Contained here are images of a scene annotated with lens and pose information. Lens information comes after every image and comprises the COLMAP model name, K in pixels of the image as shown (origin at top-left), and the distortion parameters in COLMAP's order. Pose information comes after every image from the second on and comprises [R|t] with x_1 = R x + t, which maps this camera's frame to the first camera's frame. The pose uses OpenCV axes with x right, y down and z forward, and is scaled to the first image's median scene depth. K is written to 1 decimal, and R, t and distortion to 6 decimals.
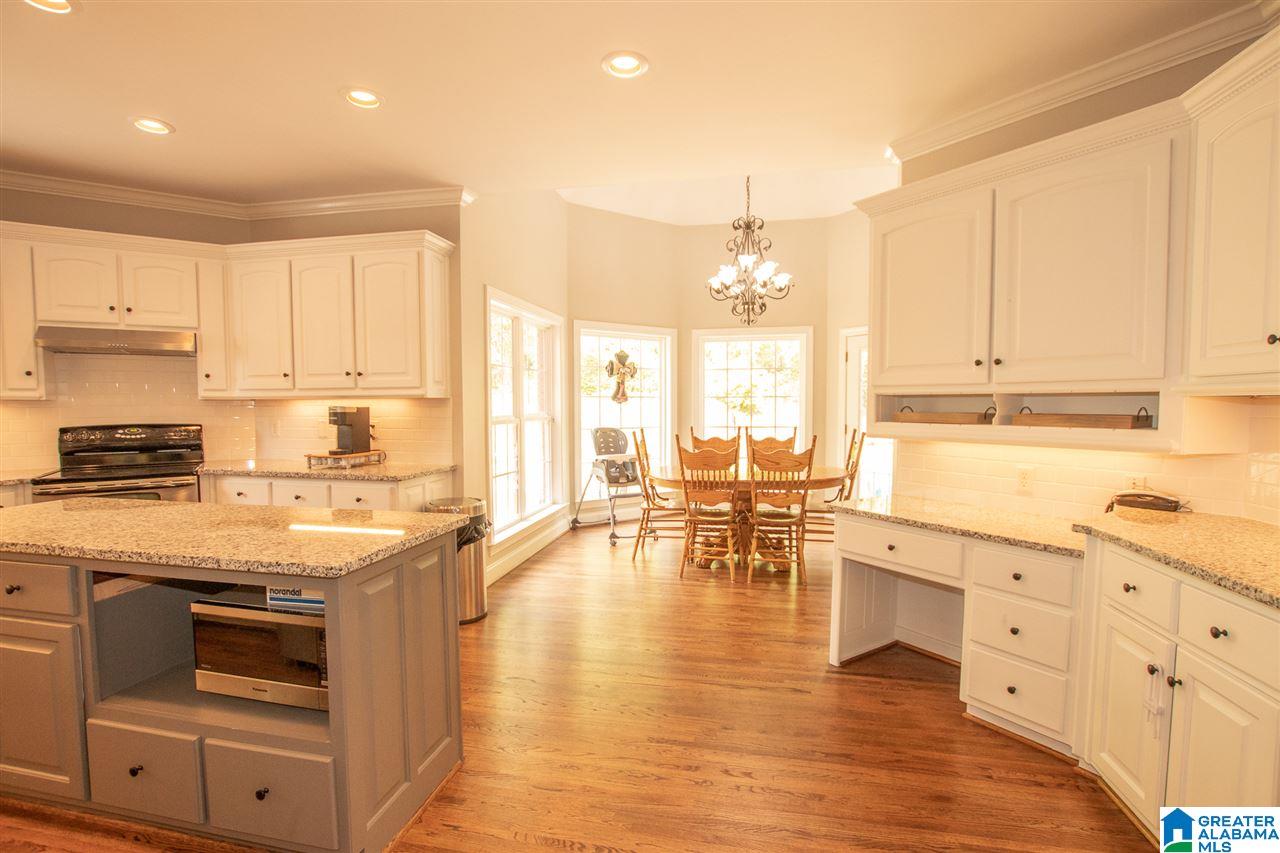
lens RADIAL K [[600.7, 0, 630.1], [0, 600.7, 434.1], [0, 0, 1]] dist [-0.027964, -0.000882]
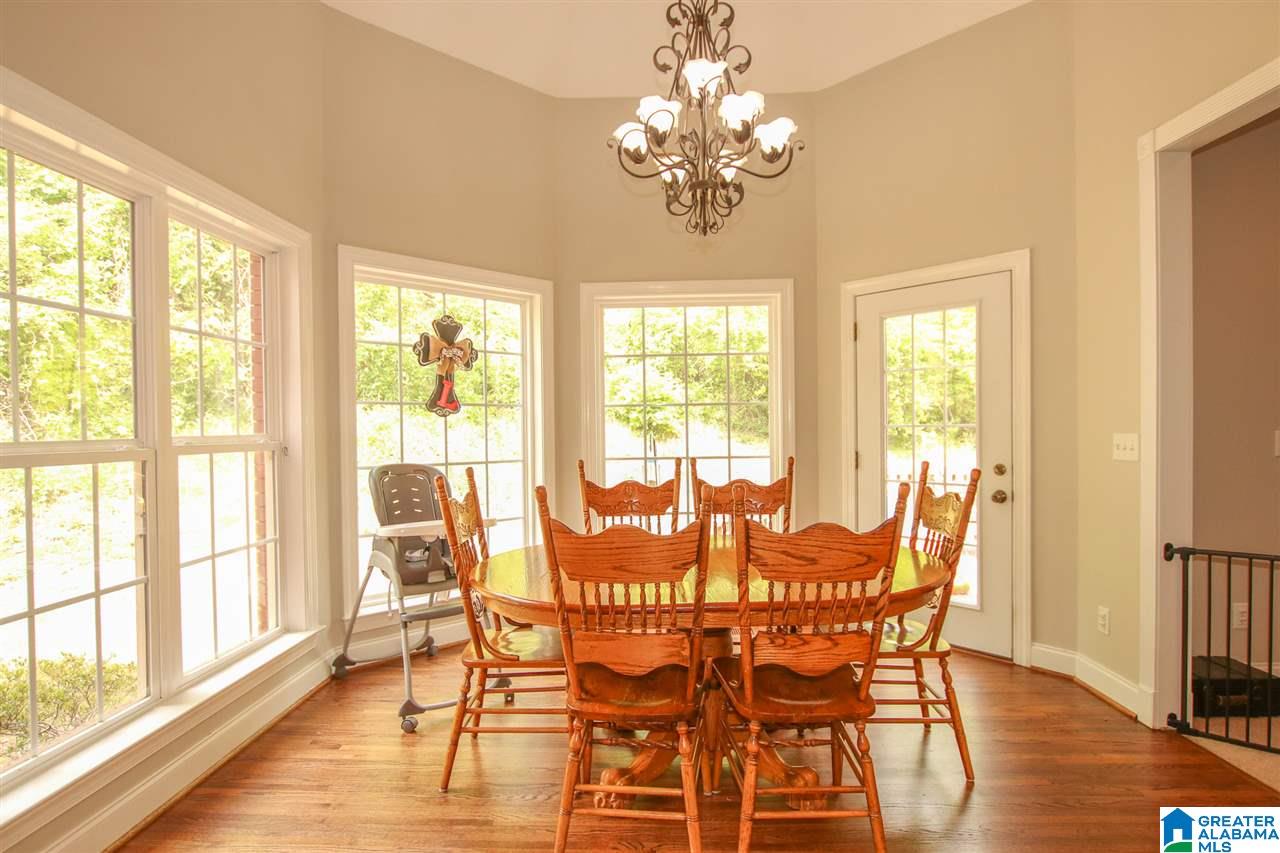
lens RADIAL K [[745.7, 0, 635.9], [0, 745.7, 430.1], [0, 0, 1]] dist [-0.016574, 0.001298]
pose [[0.984883, -0.007949, 0.173040, 0.041850], [0.015837, 0.998895, -0.044254, -0.009594], [-0.172497, 0.046326, 0.983920, 0.397886]]
